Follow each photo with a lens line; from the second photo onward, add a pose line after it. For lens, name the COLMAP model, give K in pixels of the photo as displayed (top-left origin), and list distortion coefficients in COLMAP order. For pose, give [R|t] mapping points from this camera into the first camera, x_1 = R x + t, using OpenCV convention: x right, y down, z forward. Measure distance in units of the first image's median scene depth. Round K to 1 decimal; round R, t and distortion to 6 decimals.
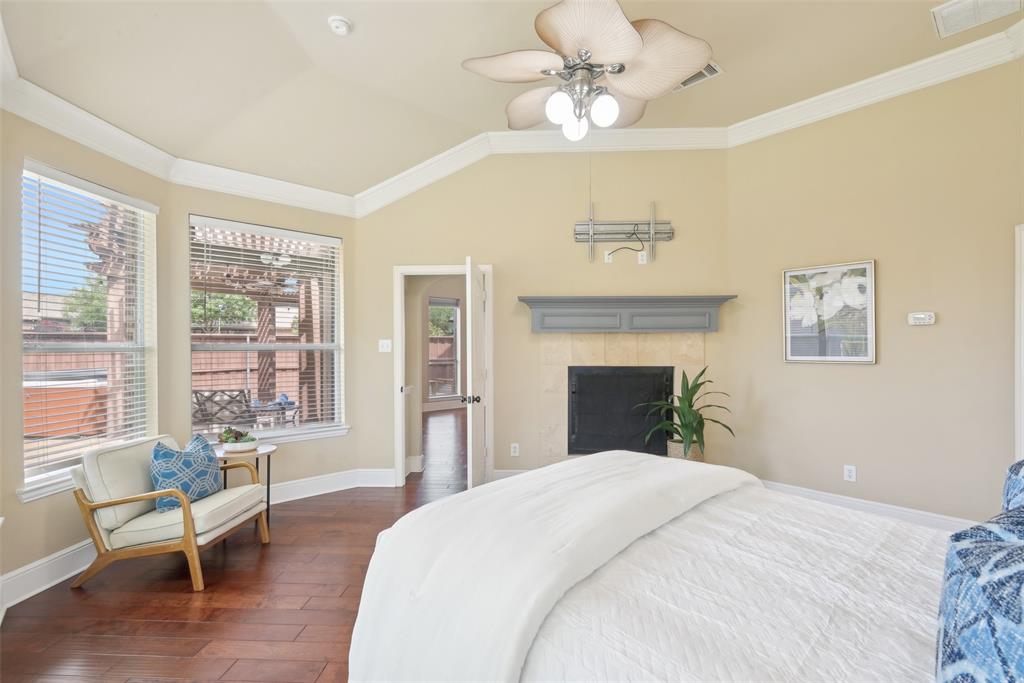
lens RADIAL K [[471.7, 0, 521.4], [0, 471.7, 341.4], [0, 0, 1]] dist [0.007384, 0.000586]
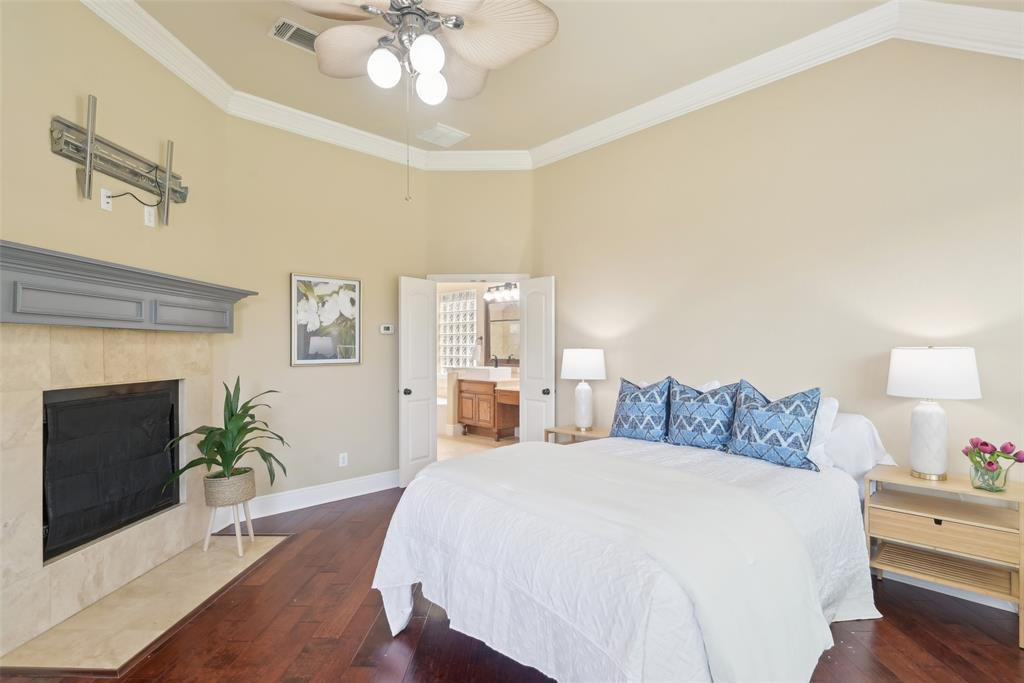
lens RADIAL K [[503.4, 0, 520.7], [0, 503.4, 343.0], [0, 0, 1]] dist [0.001452, 0.000267]
pose [[-0.017355, 0.011548, 0.999783, -0.479204], [-0.006323, 0.999912, -0.011659, 0.004041], [-0.999829, -0.006524, -0.017280, 0.518580]]
